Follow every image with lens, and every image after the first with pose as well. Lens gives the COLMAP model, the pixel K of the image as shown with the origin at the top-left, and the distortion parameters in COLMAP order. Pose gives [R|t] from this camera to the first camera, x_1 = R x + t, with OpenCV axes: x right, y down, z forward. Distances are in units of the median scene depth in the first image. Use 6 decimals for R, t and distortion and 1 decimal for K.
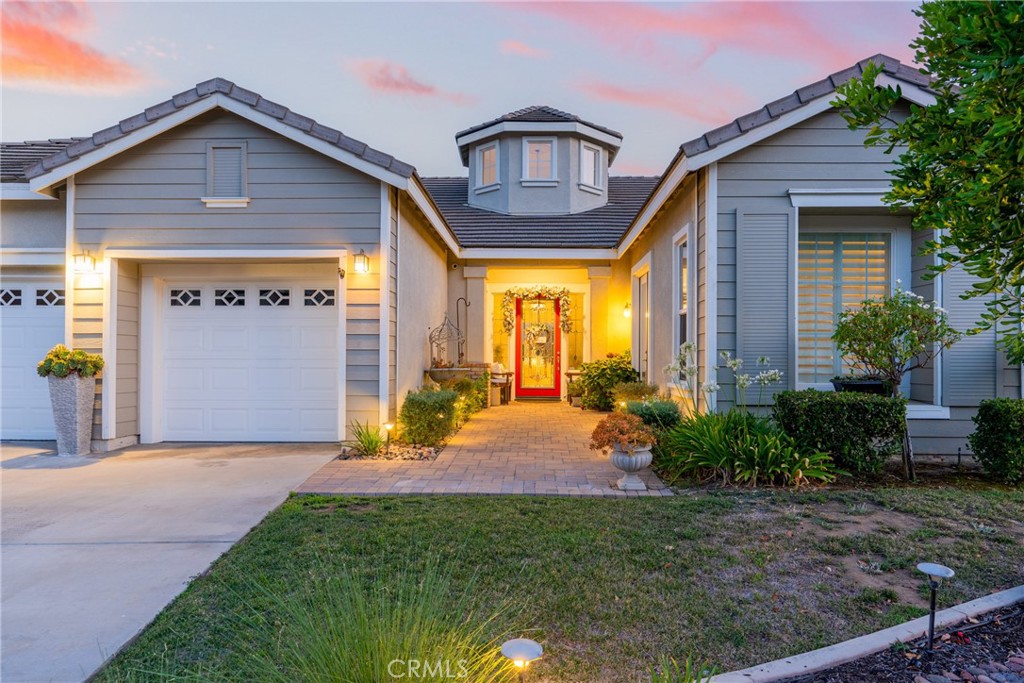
lens RADIAL K [[675.7, 0, 511.4], [0, 675.7, 345.8], [0, 0, 1]] dist [-0.009250, -0.001598]
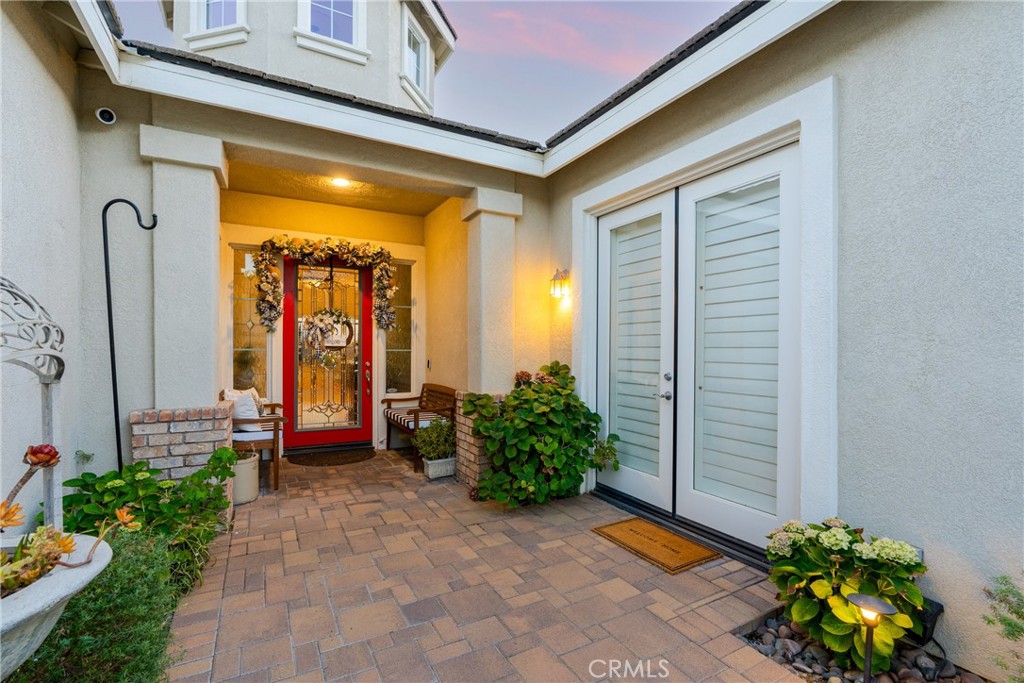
lens RADIAL K [[465.5, 0, 510.1], [0, 465.5, 349.6], [0, 0, 1]] dist [-0.002241, -0.000661]
pose [[0.857029, -0.002386, 0.515262, -0.032939], [-0.010133, 0.999718, 0.021483, -0.012807], [-0.515168, -0.023632, 0.856763, 0.707831]]
